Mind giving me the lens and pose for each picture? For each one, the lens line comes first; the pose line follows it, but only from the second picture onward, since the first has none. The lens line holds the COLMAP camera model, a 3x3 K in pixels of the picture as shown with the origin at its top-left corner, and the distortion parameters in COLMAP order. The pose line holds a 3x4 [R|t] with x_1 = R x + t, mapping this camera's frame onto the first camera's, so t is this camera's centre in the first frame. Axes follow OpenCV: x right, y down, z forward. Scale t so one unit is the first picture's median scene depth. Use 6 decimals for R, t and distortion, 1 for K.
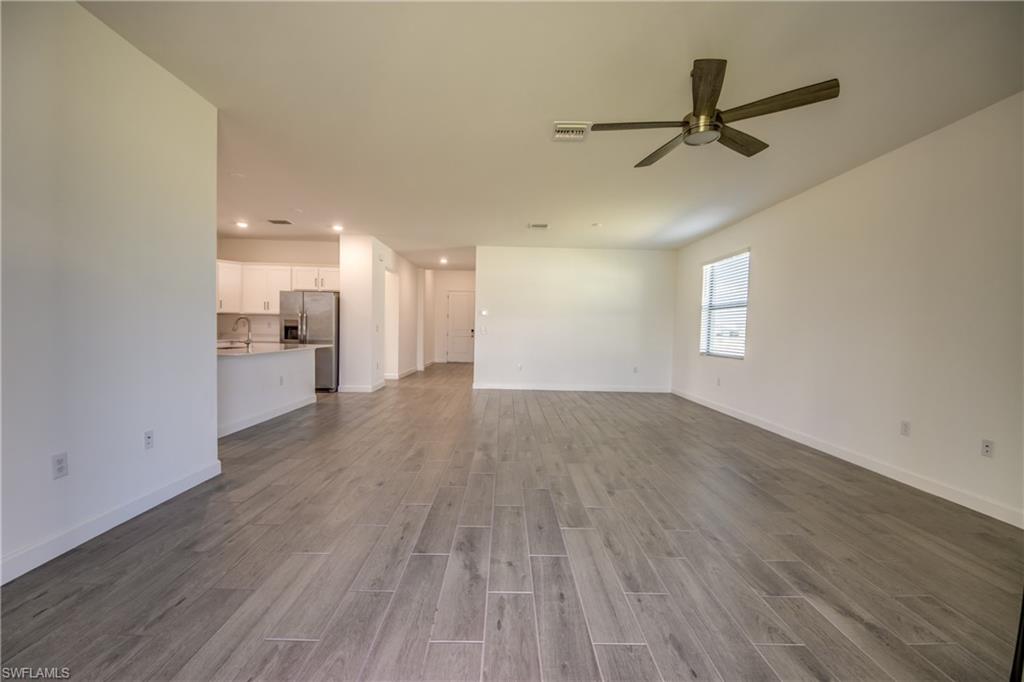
lens RADIAL K [[419.1, 0, 503.2], [0, 419.1, 344.0], [0, 0, 1]] dist [0.011755, -0.003109]
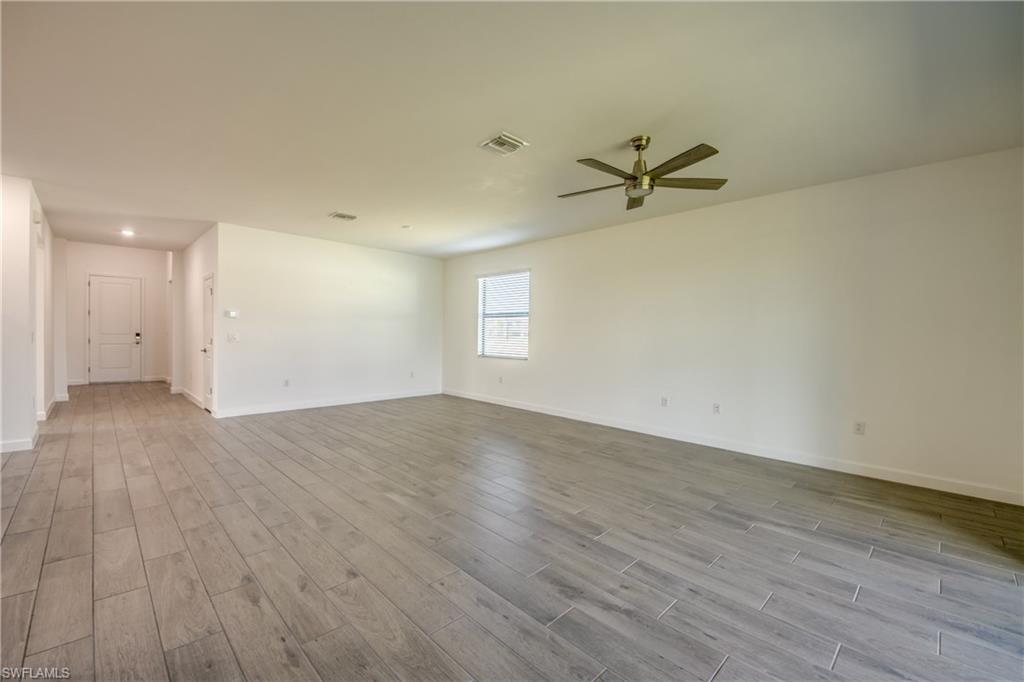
lens RADIAL K [[425.3, 0, 502.2], [0, 425.3, 341.1], [0, 0, 1]] dist [0.003827, -0.003816]
pose [[0.722015, -0.024055, 0.691459, -0.355972], [0.025868, 0.999635, 0.007764, -0.032062], [-0.691394, 0.012281, 0.722374, 0.184995]]
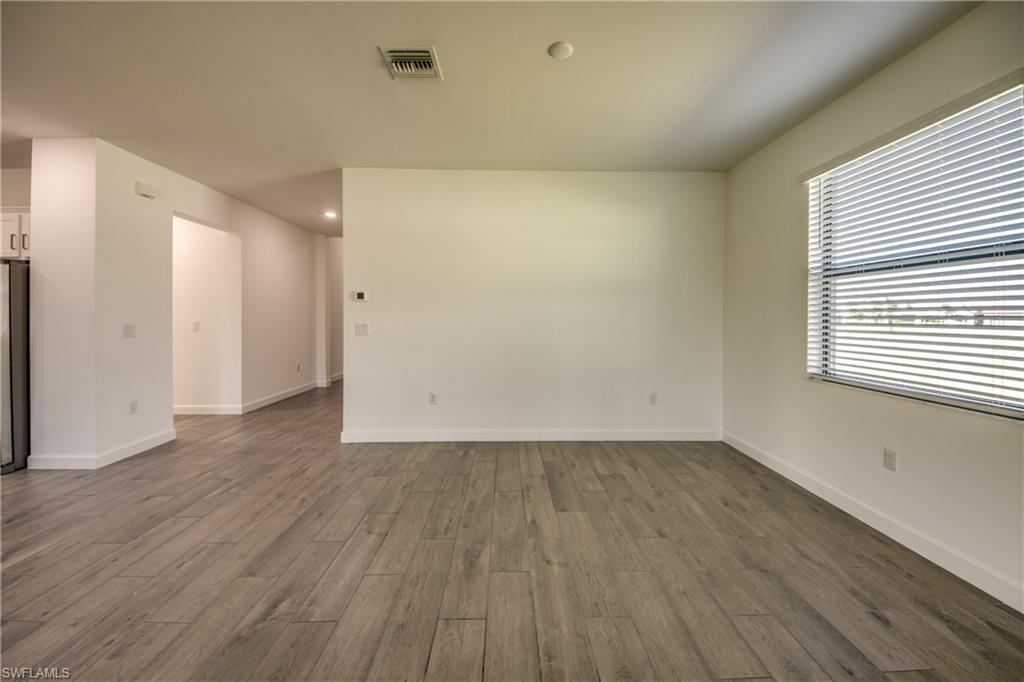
lens RADIAL K [[398.1, 0, 509.8], [0, 398.1, 318.9], [0, 0, 1]] dist [0.016004, -0.012941]
pose [[0.999620, -0.020507, 0.018394, 0.204078], [0.021099, 0.999246, -0.032590, -0.040323], [-0.017712, 0.032965, 0.999300, 0.787305]]
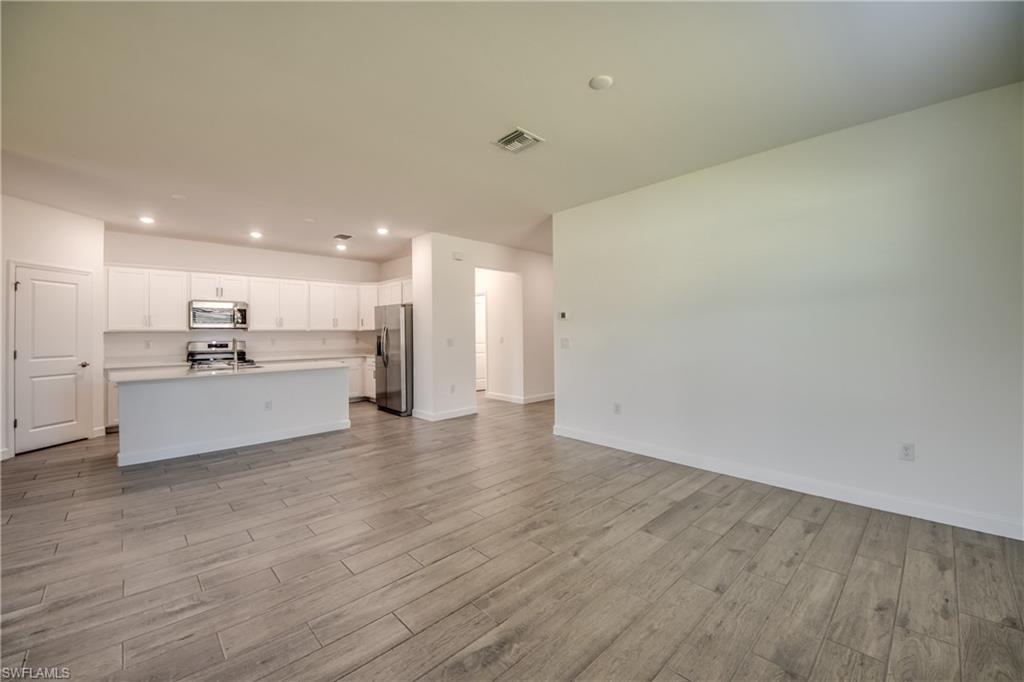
lens RADIAL K [[398.1, 0, 517.0], [0, 398.1, 333.9], [0, 0, 1]] dist [0.016004, -0.012941]
pose [[0.698882, -0.024451, -0.714819, 0.521610], [-0.001816, 0.999352, -0.035959, -0.040550], [0.715235, 0.026429, 0.698384, 0.826426]]
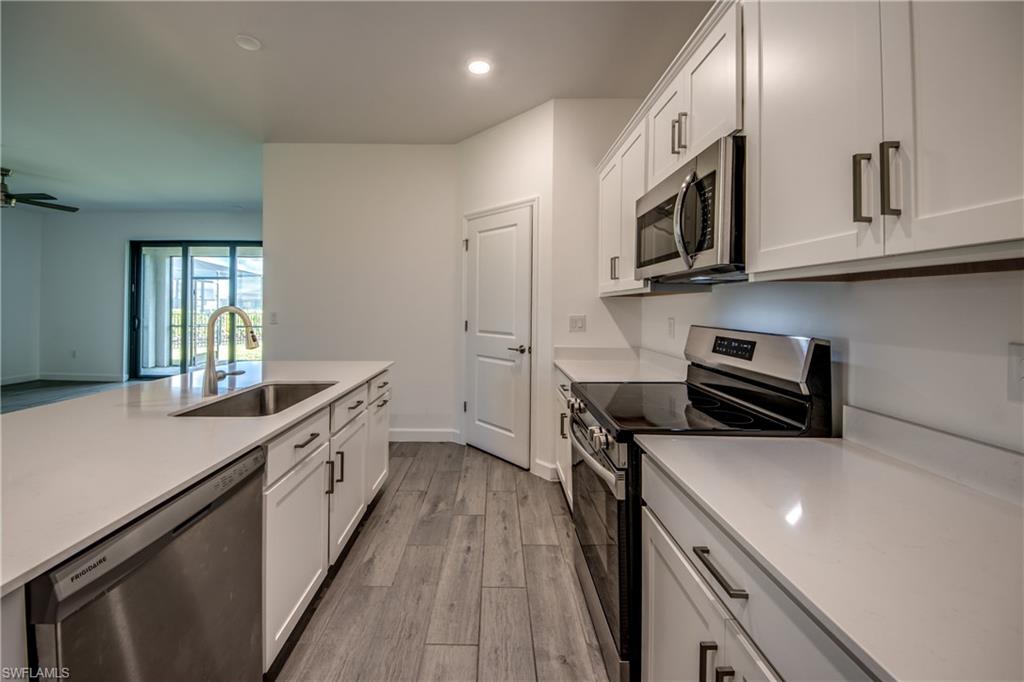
lens RADIAL K [[398.1, 0, 500.6], [0, 398.1, 297.8], [0, 0, 1]] dist [0.016004, -0.012941]
pose [[-0.999557, -0.029325, 0.005135, -0.853484], [-0.029259, 0.999492, 0.012598, -0.082926], [-0.005502, 0.012442, -0.999907, 1.349282]]
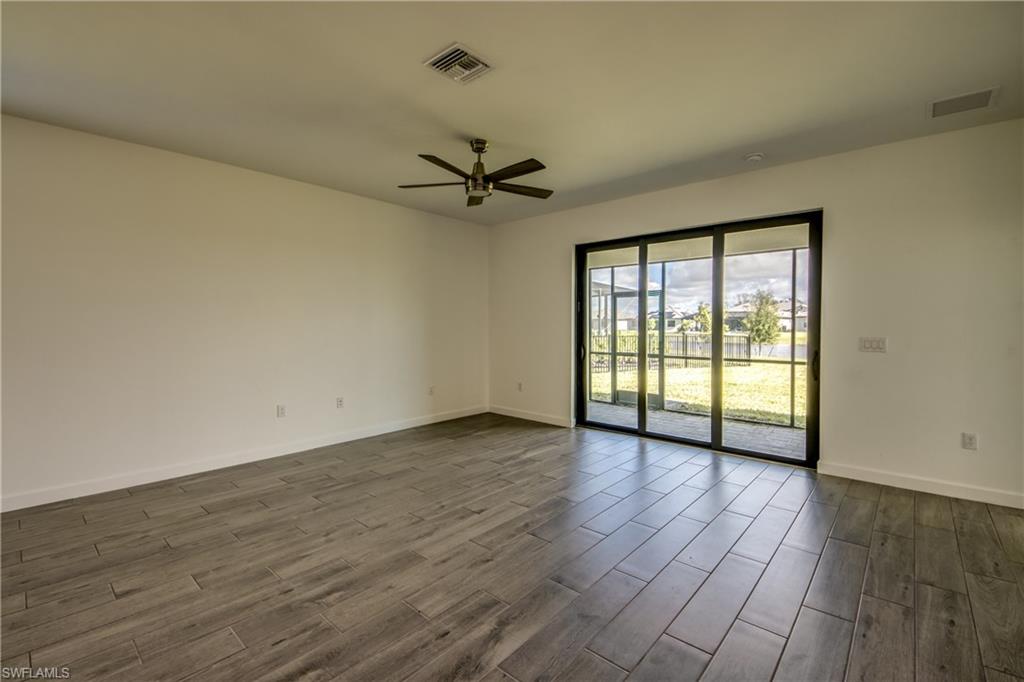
lens RADIAL K [[443.3, 0, 514.5], [0, 443.3, 336.0], [0, 0, 1]] dist [0.014362, -0.001561]
pose [[-0.752785, -0.041478, 0.656959, -0.267875], [0.005853, 0.997552, 0.069689, -0.070398], [-0.658241, 0.056306, -0.750699, 0.991354]]
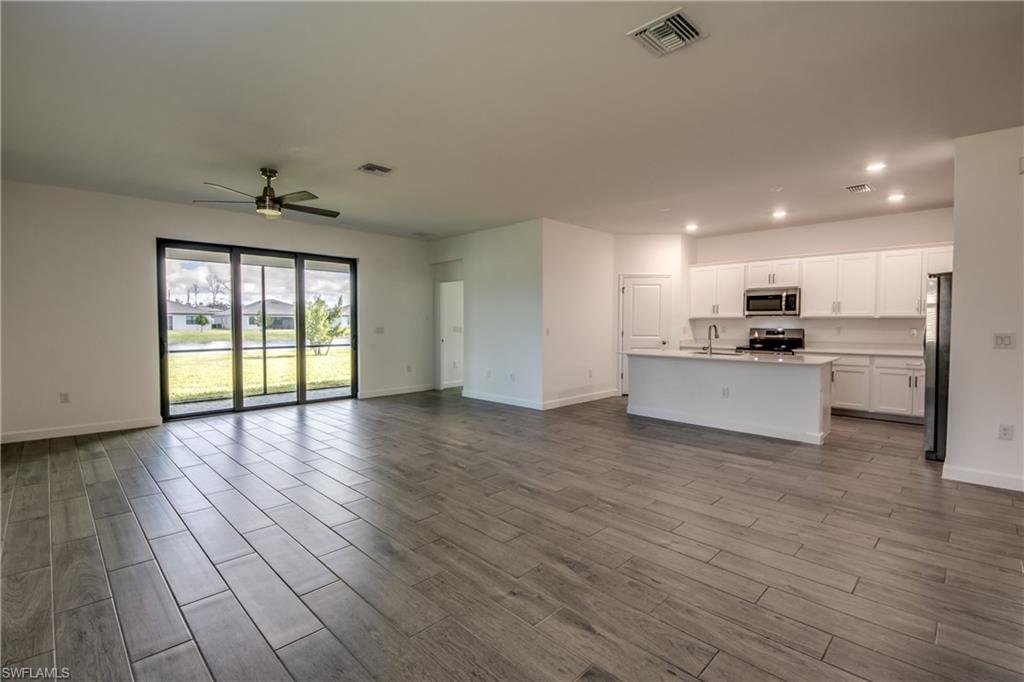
lens RADIAL K [[463.9, 0, 518.7], [0, 463.9, 329.6], [0, 0, 1]] dist [0.012483, -0.008935]
pose [[-0.699104, -0.011709, -0.714924, 0.541905], [-0.041264, 0.998860, 0.023992, -0.058501], [0.713828, 0.046274, -0.698790, 1.472811]]
